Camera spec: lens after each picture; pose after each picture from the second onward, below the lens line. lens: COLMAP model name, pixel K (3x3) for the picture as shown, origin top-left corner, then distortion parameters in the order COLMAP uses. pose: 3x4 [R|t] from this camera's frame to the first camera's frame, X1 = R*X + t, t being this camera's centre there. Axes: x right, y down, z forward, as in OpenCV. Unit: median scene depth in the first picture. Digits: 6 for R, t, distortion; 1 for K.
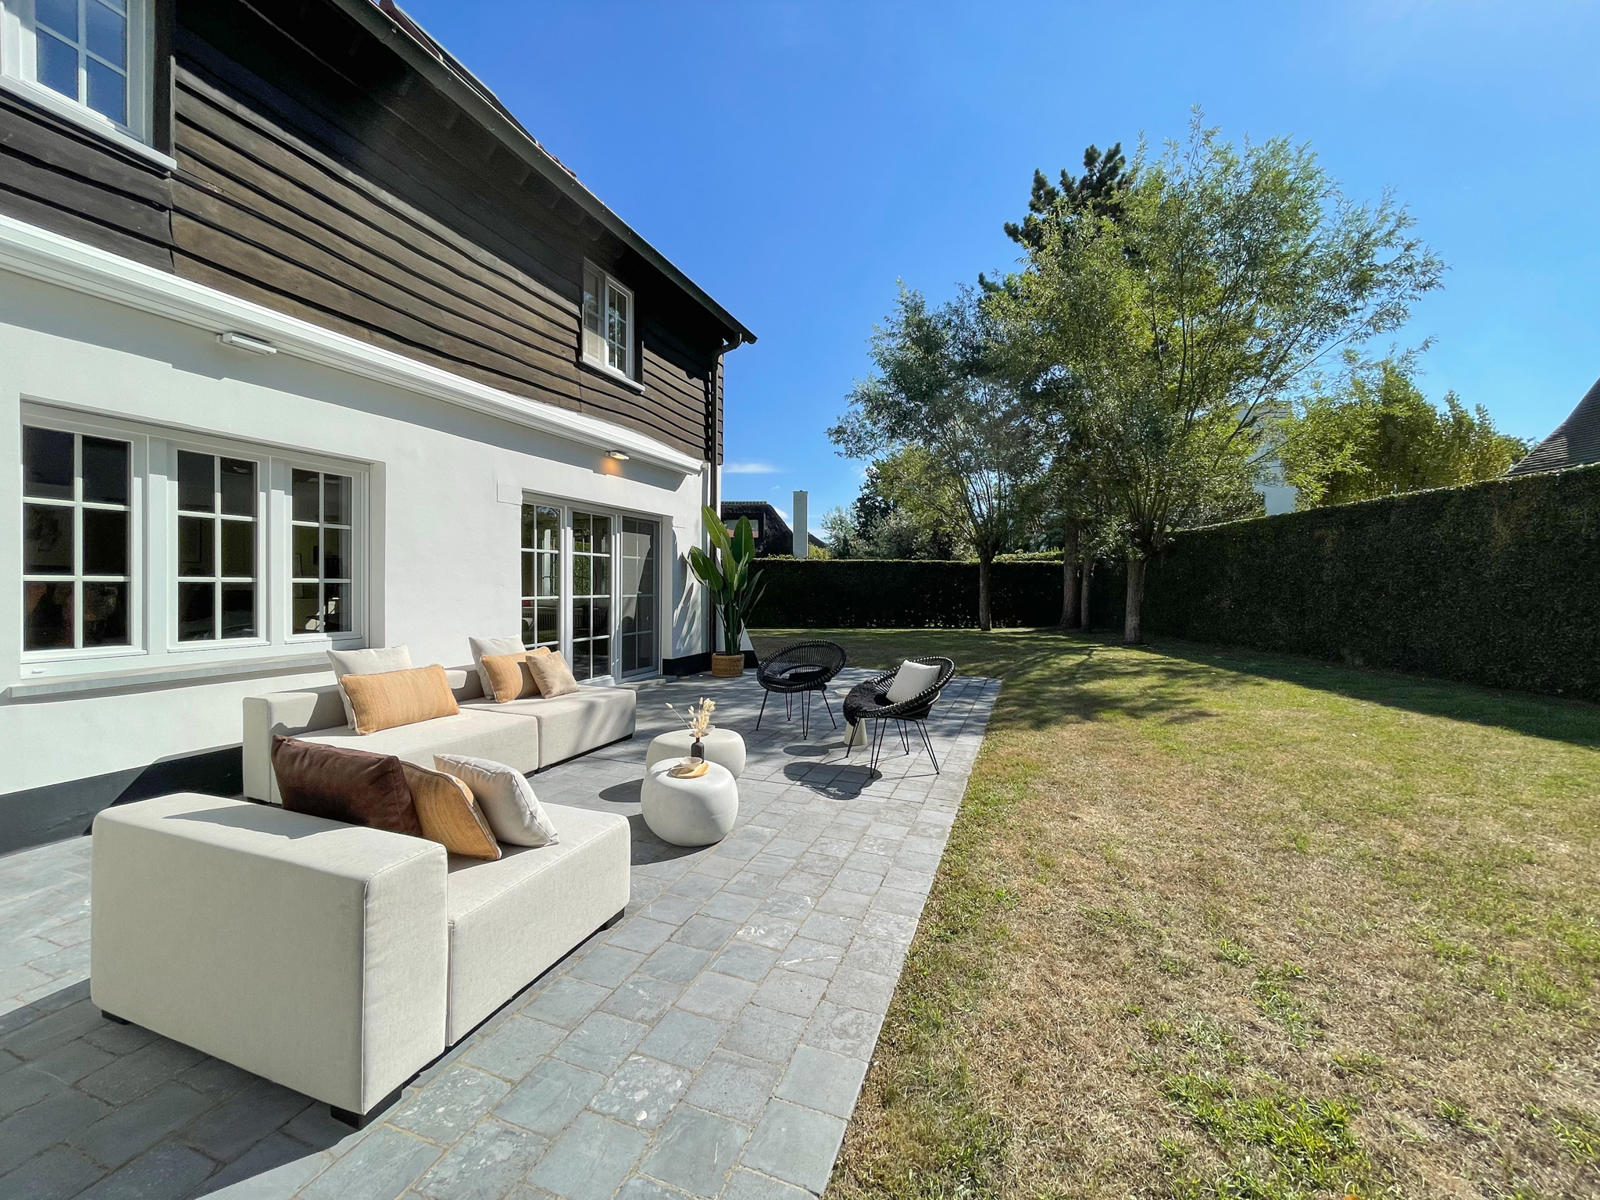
lens RADIAL K [[652.1, 0, 800.0], [0, 652.1, 600.0], [0, 0, 1]] dist [-0.013460, -0.000191]
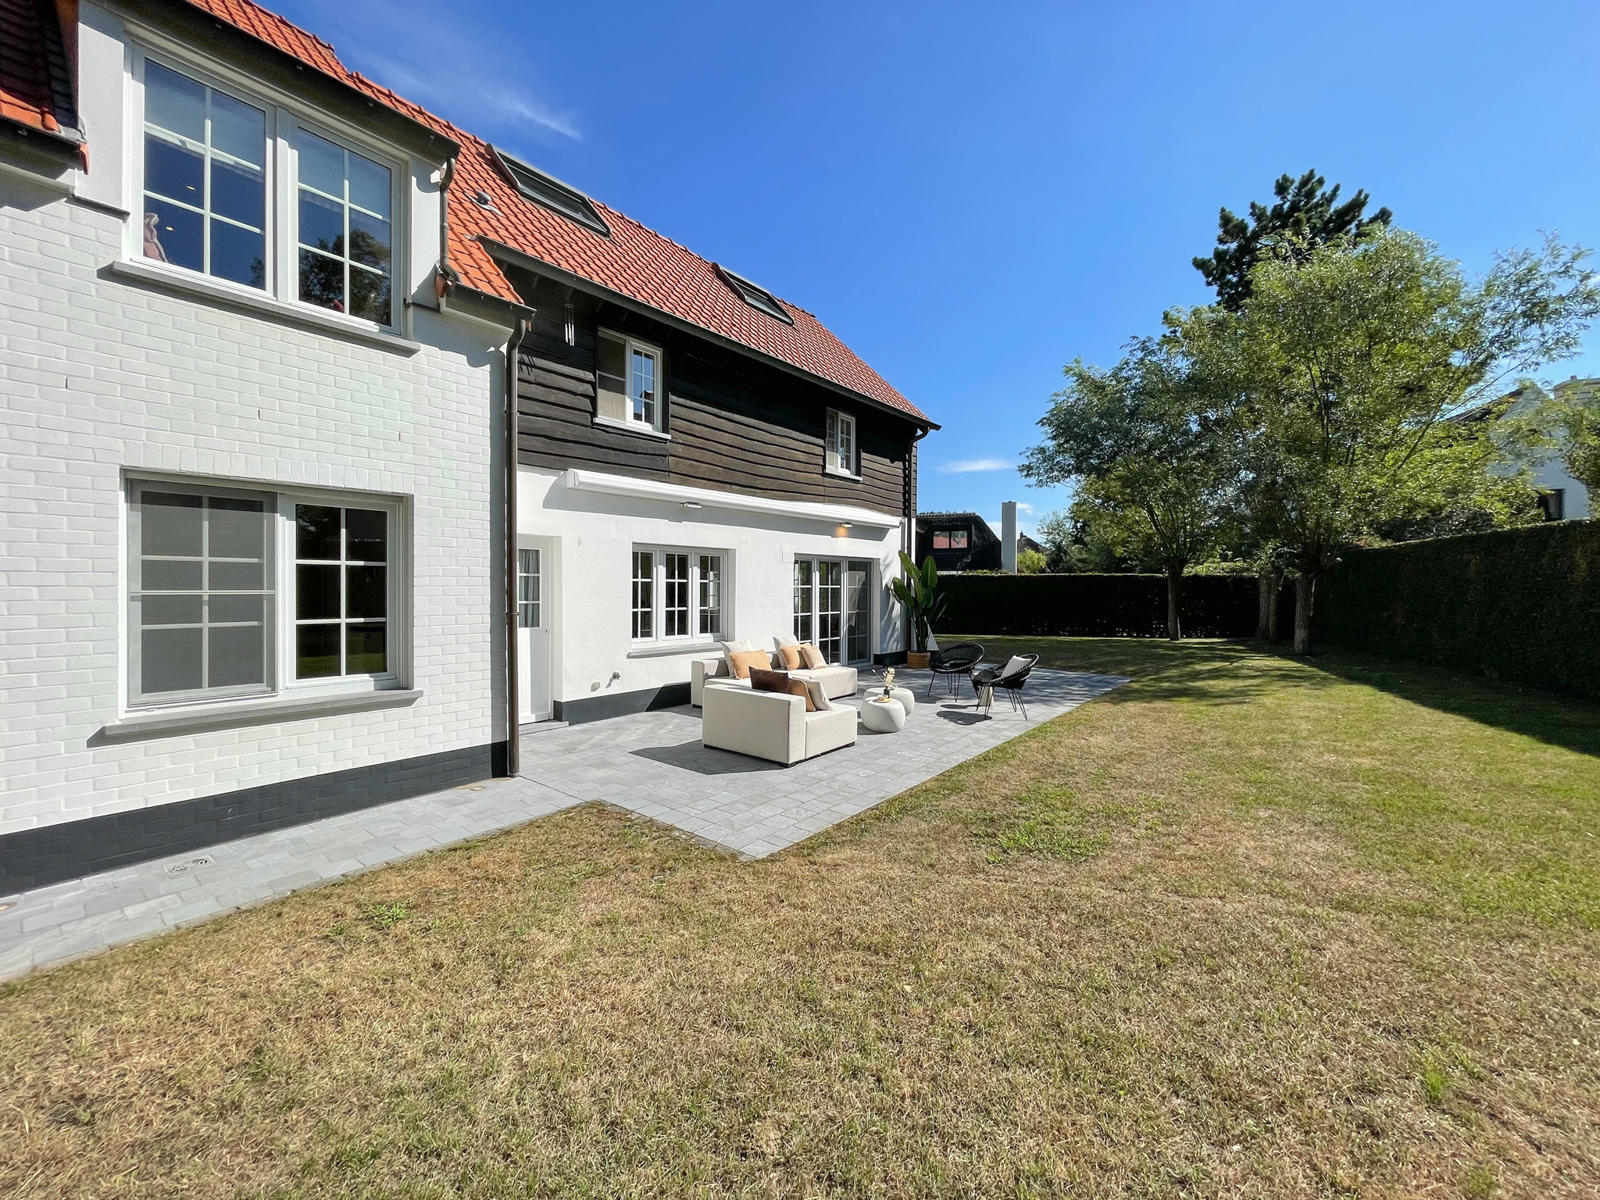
lens RADIAL K [[651.1, 0, 800.0], [0, 651.1, 600.0], [0, 0, 1]] dist [0.007127, 0.000062]
pose [[0.946888, 0.001690, -0.321560, 0.129580], [-0.003697, 0.999977, -0.005632, -0.028258], [0.321543, 0.006522, 0.946872, -0.555748]]
